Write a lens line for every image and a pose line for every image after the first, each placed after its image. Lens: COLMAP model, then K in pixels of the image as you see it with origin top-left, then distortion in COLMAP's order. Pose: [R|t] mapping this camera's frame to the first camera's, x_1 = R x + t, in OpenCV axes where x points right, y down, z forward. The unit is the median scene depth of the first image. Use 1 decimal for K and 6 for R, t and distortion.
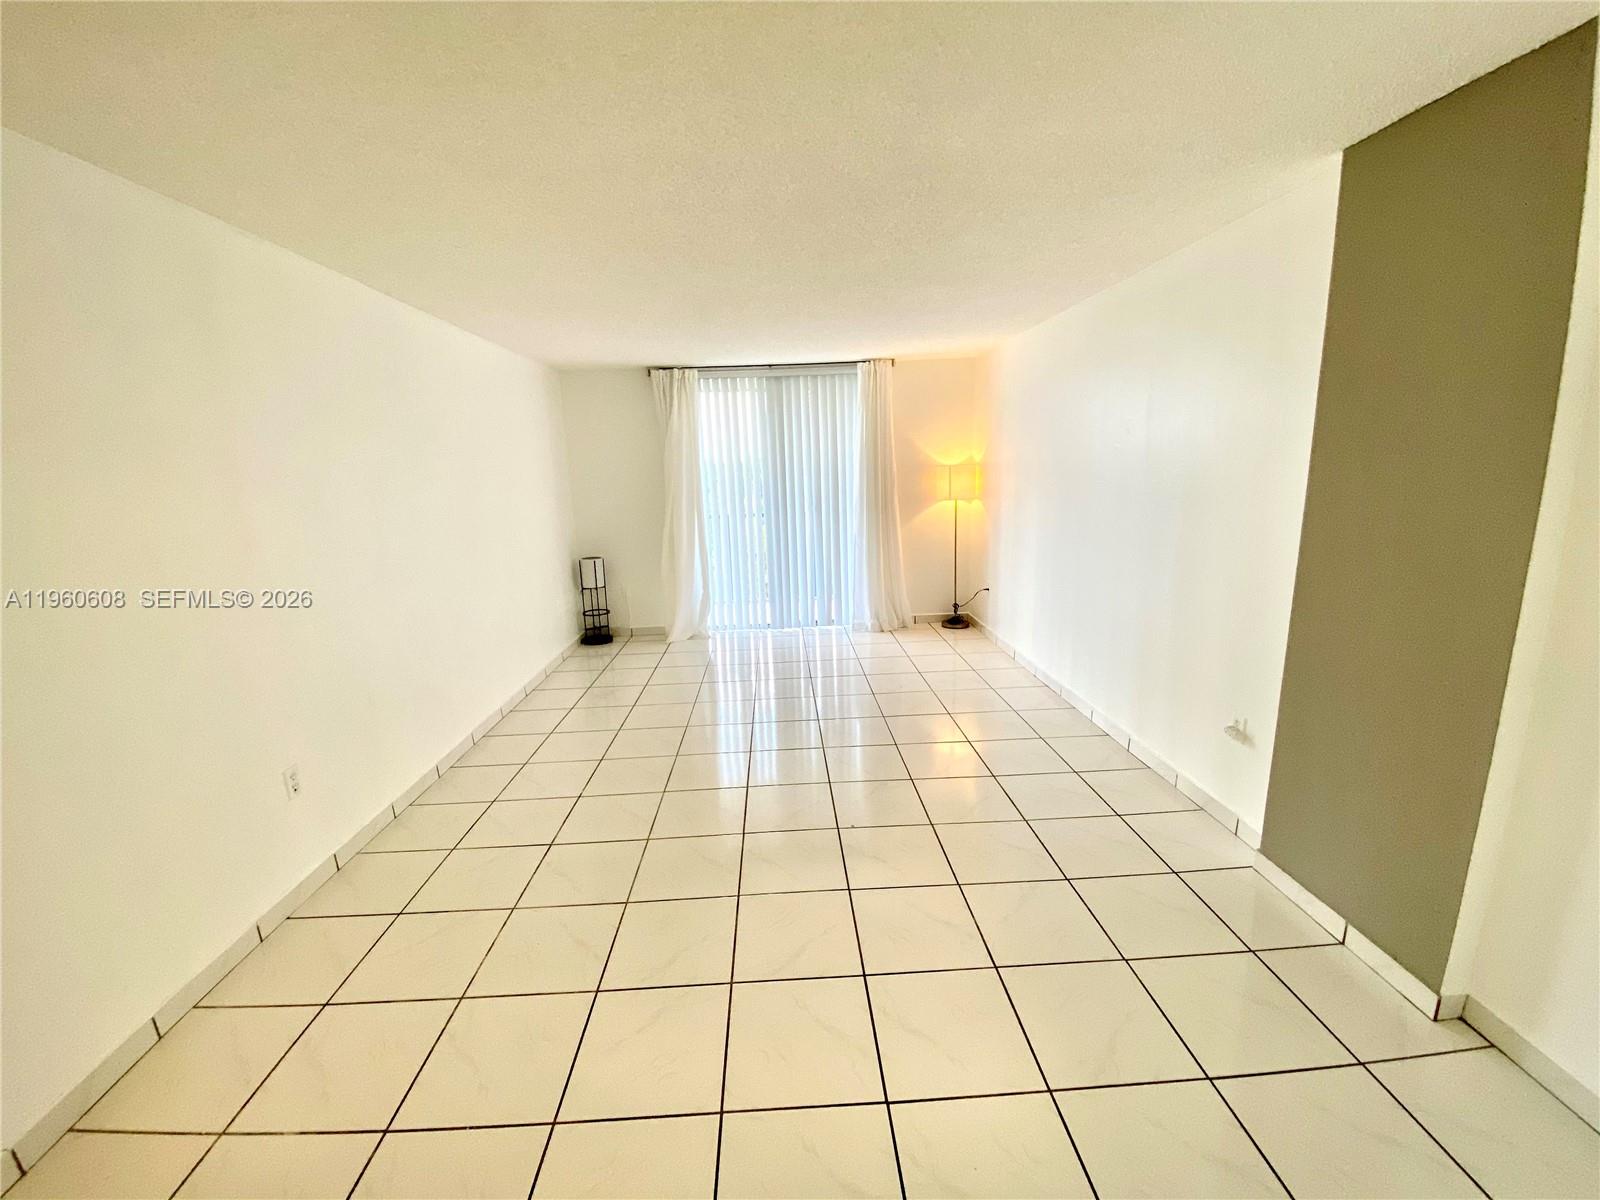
lens RADIAL K [[649.9, 0, 783.5], [0, 649.9, 608.6], [0, 0, 1]] dist [0.002619, -0.013162]
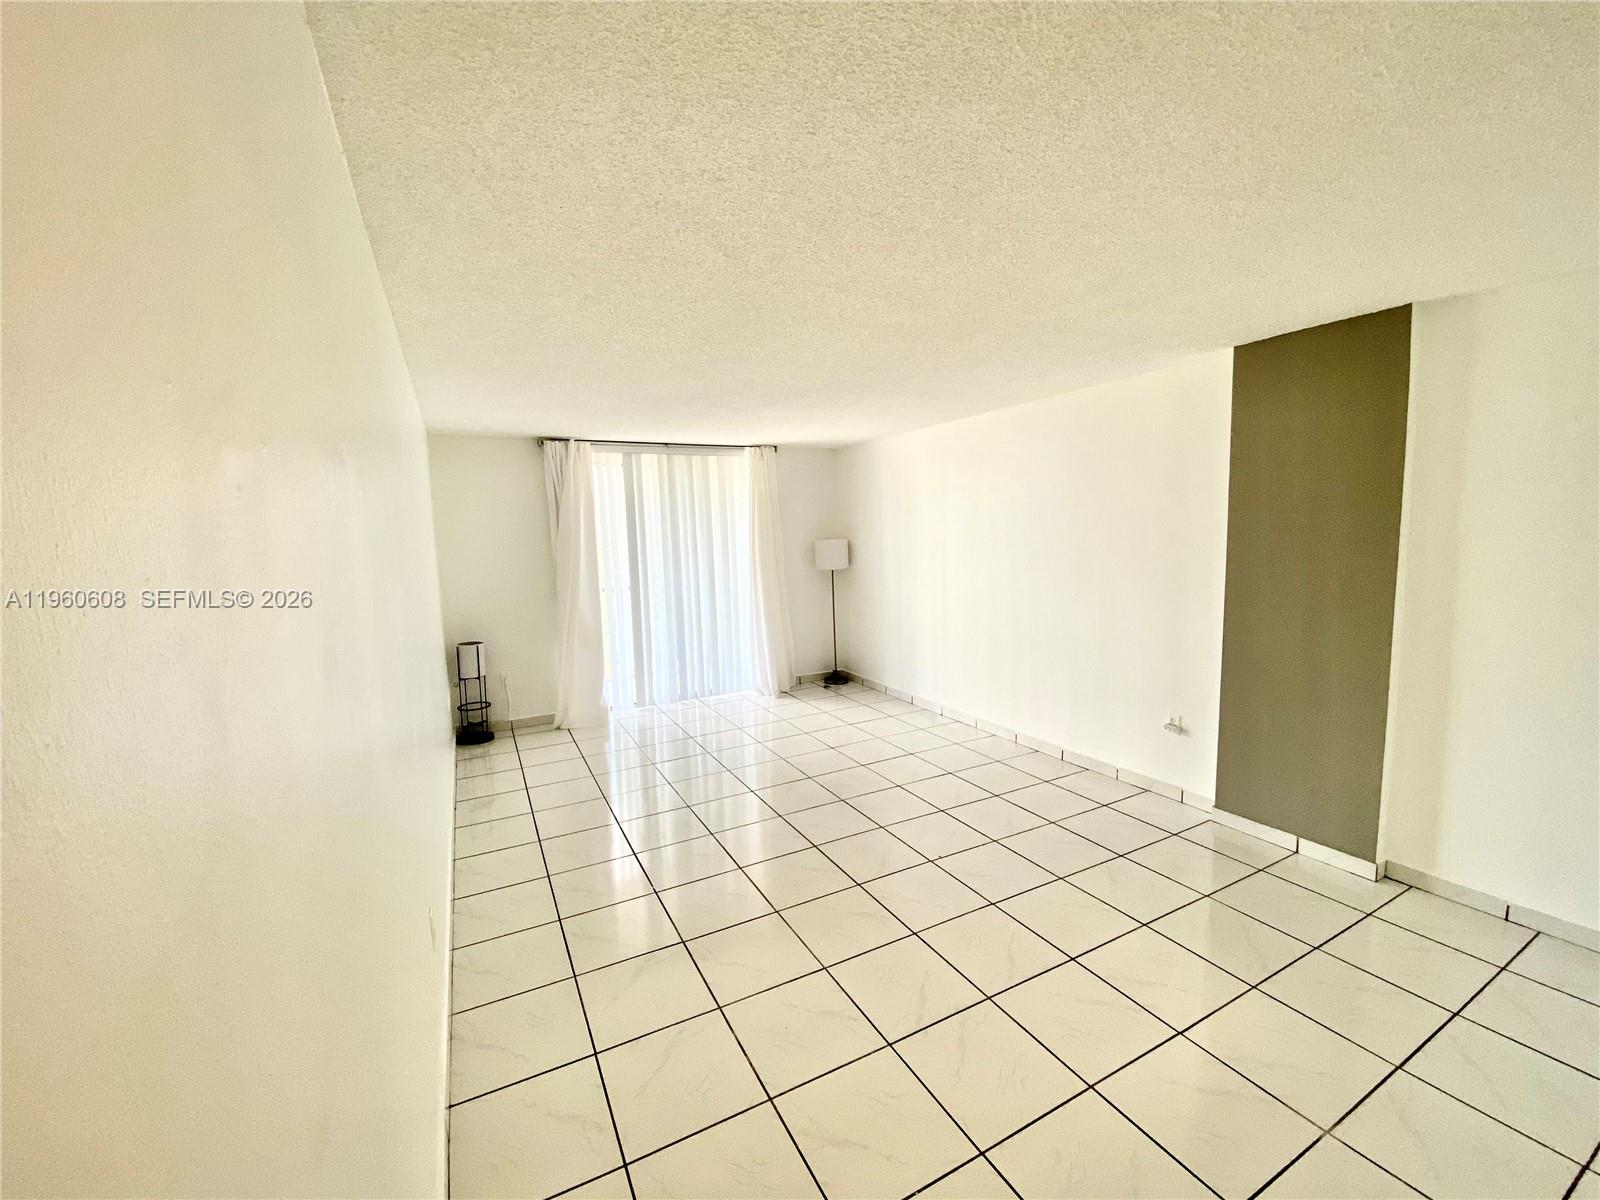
lens RADIAL K [[649.9, 0, 797.4], [0, 649.9, 606.2], [0, 0, 1]] dist [0.002619, -0.013162]
pose [[0.900357, -0.044540, 0.432866, -0.290597], [0.093387, 0.991348, -0.092238, -0.006723], [-0.425013, 0.123472, 0.896727, 0.025834]]
